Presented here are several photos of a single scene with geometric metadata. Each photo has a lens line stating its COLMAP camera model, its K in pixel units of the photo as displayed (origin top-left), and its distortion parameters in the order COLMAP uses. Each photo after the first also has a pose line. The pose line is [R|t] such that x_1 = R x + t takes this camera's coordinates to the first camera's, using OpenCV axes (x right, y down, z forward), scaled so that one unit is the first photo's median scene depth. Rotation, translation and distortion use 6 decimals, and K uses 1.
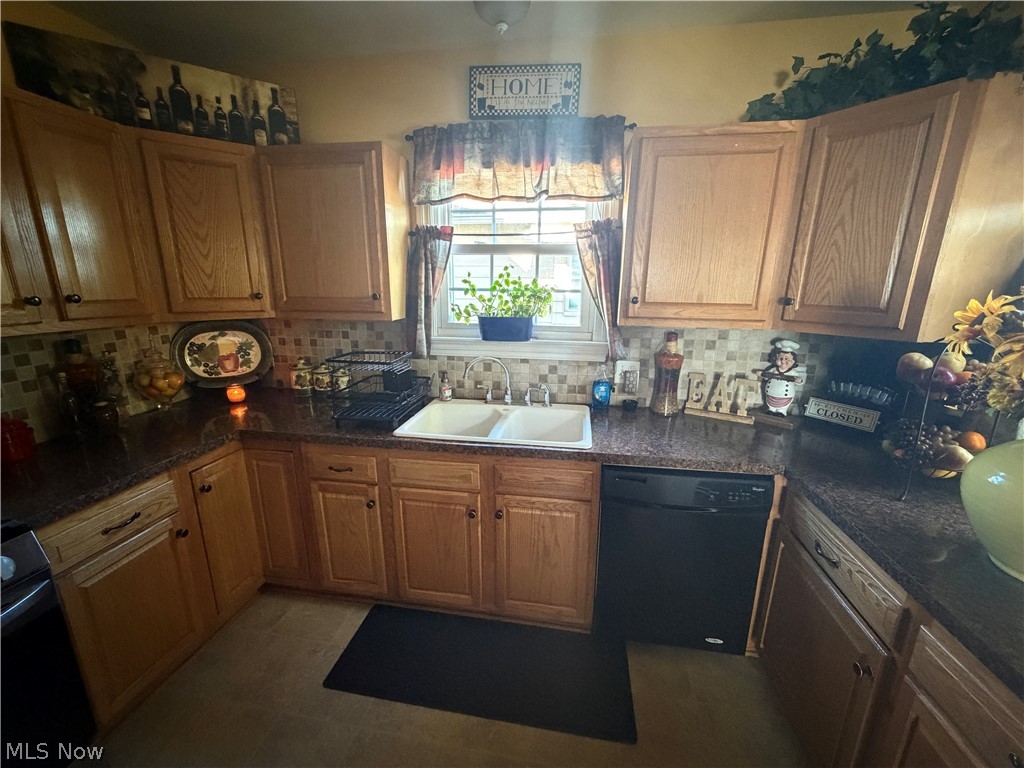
lens RADIAL K [[408.7, 0, 510.5], [0, 408.7, 384.9], [0, 0, 1]] dist [-0.000207, 0.000033]
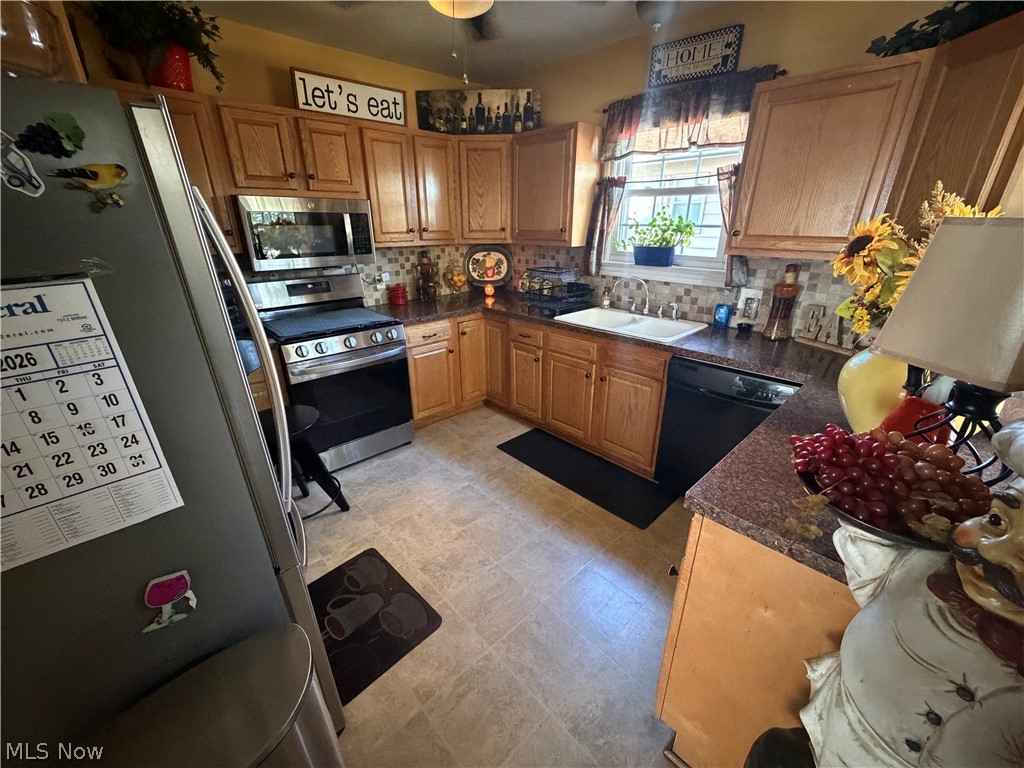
lens RADIAL K [[408.7, 0, 510.5], [0, 408.7, 384.9], [0, 0, 1]] dist [-0.000207, 0.000033]
pose [[0.796010, 0.217112, -0.565005, 0.500590], [-0.138192, 0.973989, 0.179578, 0.100663], [0.589297, -0.064866, 0.805308, -0.382427]]
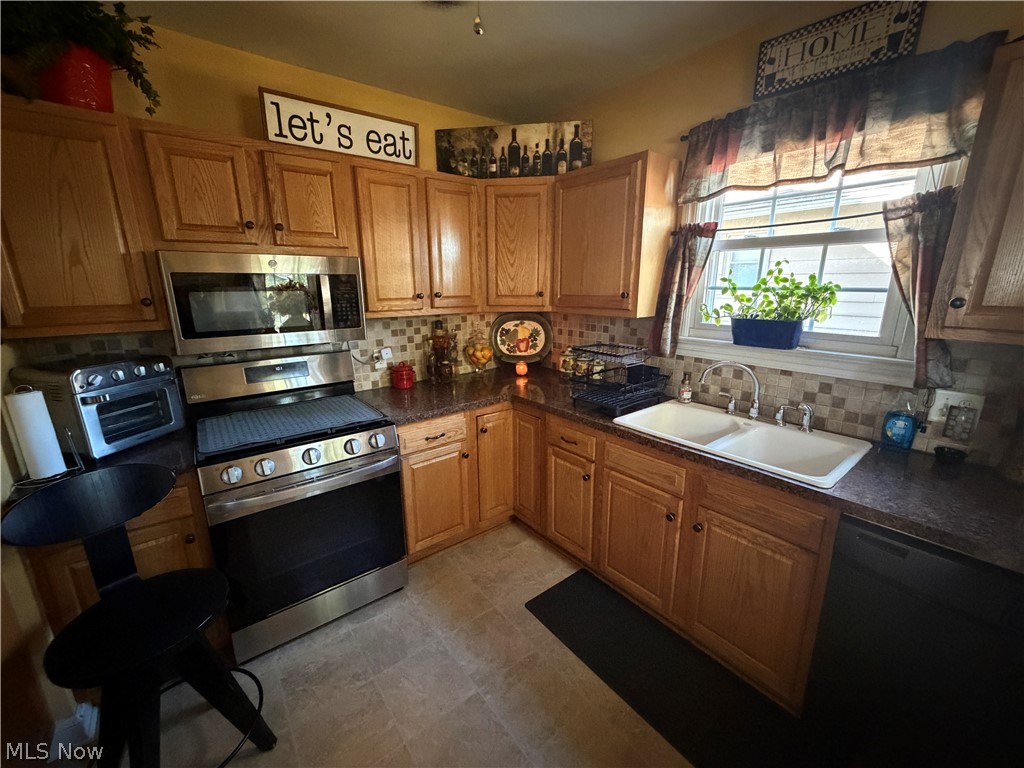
lens RADIAL K [[408.7, 0, 510.5], [0, 408.7, 384.9], [0, 0, 1]] dist [-0.000207, 0.000033]
pose [[0.739584, 0.151105, -0.655884, 0.195842], [-0.150290, 0.986945, 0.057906, 0.003104], [0.656071, 0.055747, 0.752638, -0.008084]]
